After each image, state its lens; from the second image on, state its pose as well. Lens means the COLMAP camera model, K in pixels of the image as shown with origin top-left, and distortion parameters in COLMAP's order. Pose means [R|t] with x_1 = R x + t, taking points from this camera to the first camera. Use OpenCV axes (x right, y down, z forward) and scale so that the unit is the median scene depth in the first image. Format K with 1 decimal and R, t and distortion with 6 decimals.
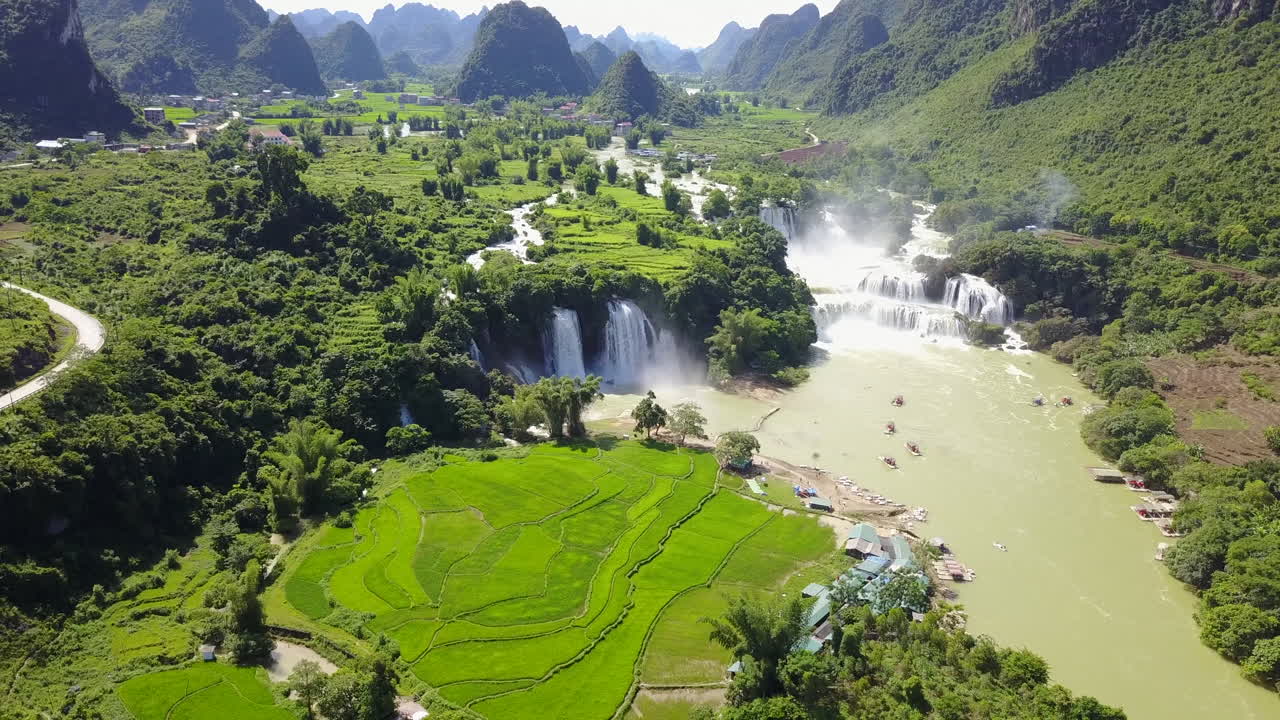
lens RADIAL K [[1036.0, 0, 637.5], [0, 1036.0, 327.0], [0, 0, 1]] dist [0.030871, -0.066210]
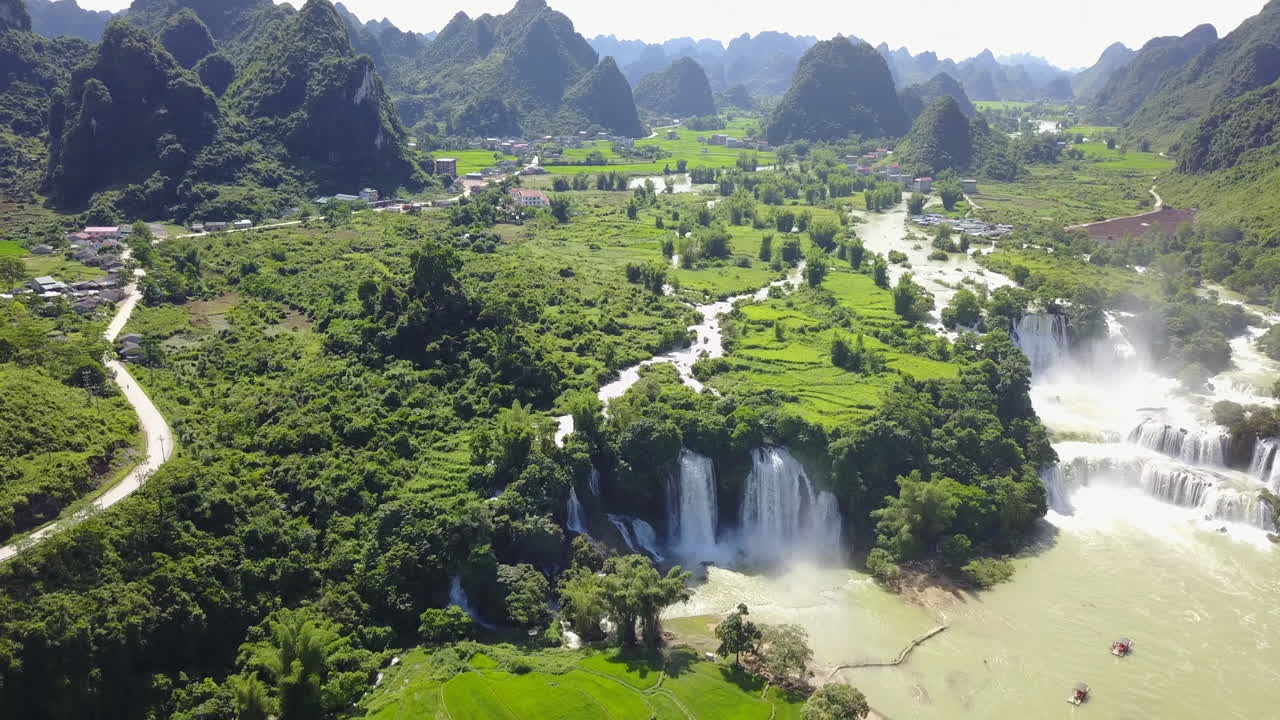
lens RADIAL K [[1036.0, 0, 637.5], [0, 1036.0, 327.0], [0, 0, 1]] dist [0.030871, -0.066210]
pose [[0.941126, 0.069942, -0.330740, 0.124316], [-0.075880, 0.997104, -0.005059, -0.092563], [0.329429, 0.029858, 0.943708, 0.154831]]
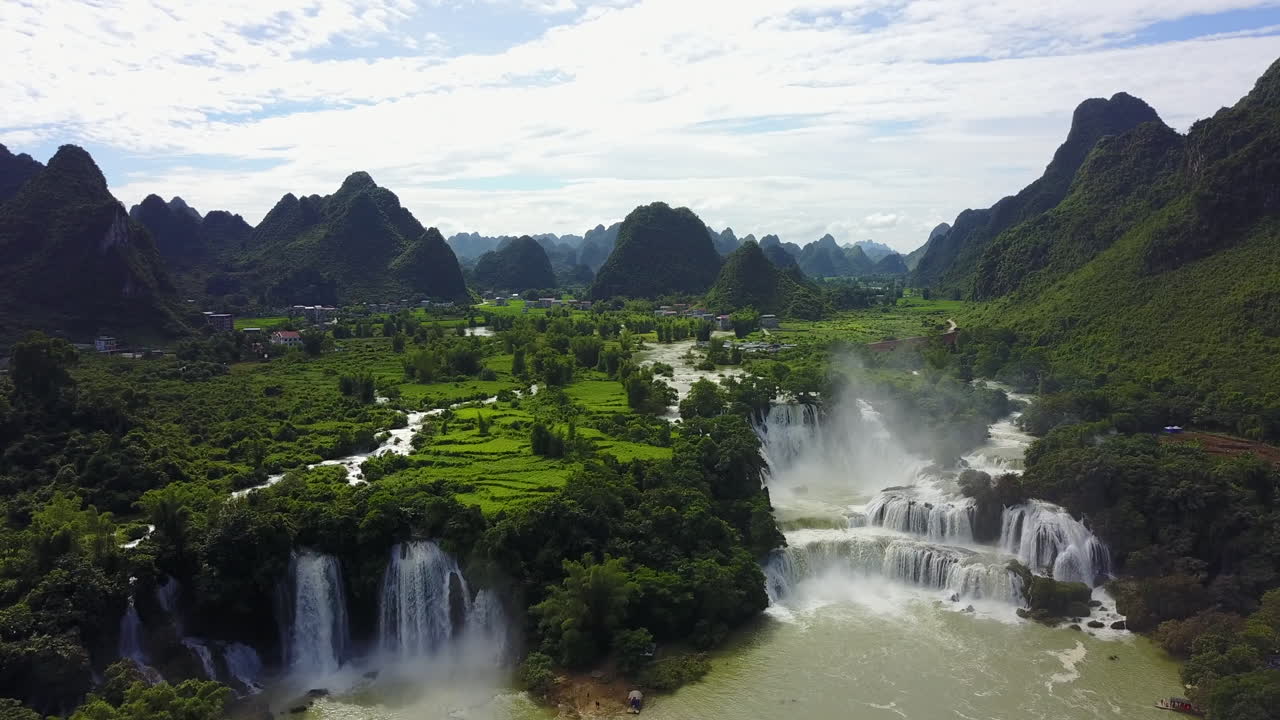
lens RADIAL K [[1013.1, 0, 642.1], [0, 1013.1, 333.7], [0, 0, 1]] dist [0.041761, -0.064928]
pose [[0.974416, -0.029217, -0.222846, 0.228892], [-0.014381, 0.981378, -0.191547, -0.028327], [0.224293, 0.189852, 0.955850, 0.321914]]
